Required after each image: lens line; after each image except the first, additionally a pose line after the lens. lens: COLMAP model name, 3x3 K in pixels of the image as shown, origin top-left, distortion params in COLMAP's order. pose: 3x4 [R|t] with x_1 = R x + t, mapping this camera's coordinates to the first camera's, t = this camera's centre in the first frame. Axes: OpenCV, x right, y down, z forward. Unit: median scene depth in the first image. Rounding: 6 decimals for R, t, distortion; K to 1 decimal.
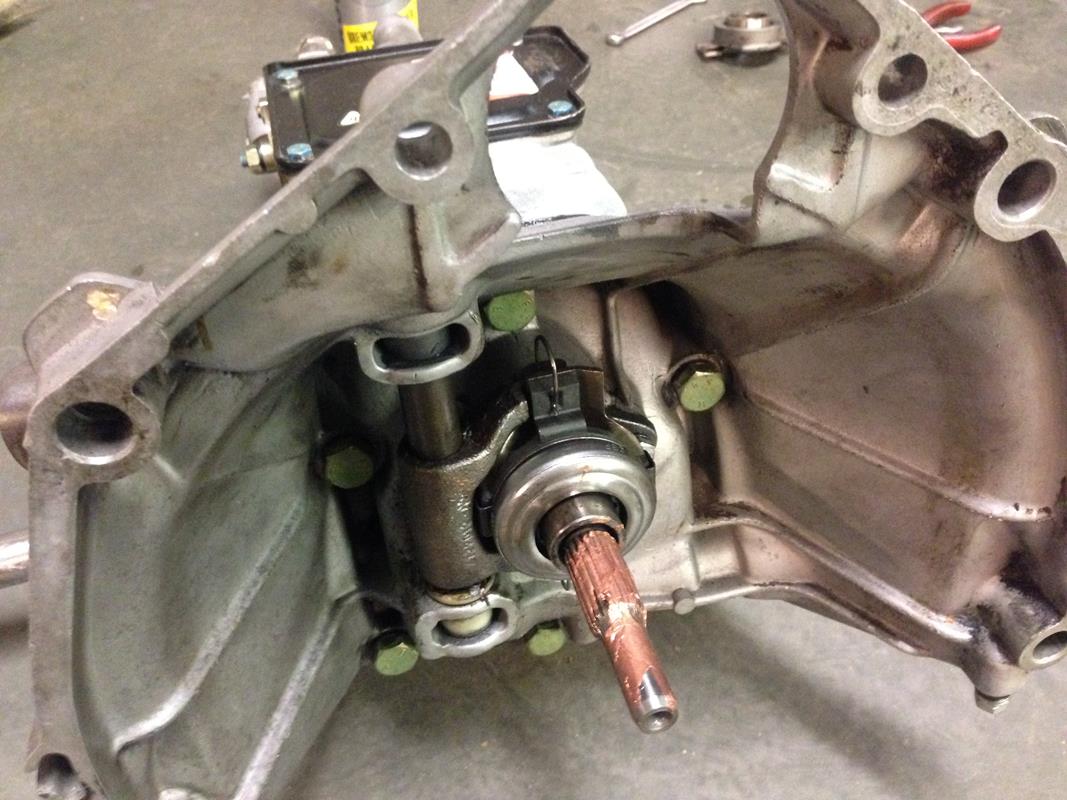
lens RADIAL K [[995.3, 0, 536.3], [0, 995.3, 399.2], [0, 0, 1]] dist [0.030808, 0.000000]
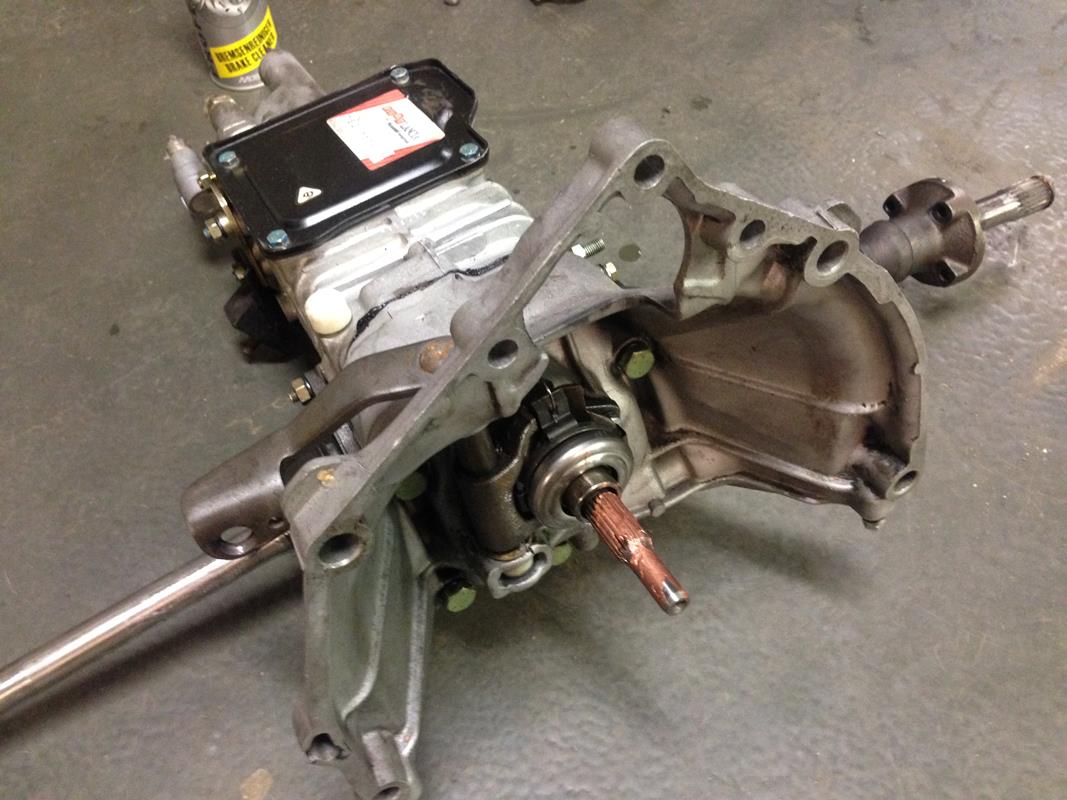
lens RADIAL K [[995.3, 0, 532.2], [0, 995.3, 399.9], [0, 0, 1]] dist [0.030808, 0.000000]
pose [[0.963655, -0.250023, 0.094116, -0.130251], [0.234013, 0.959946, 0.154081, -0.226156], [-0.128870, -0.126456, 0.983566, -0.377933]]
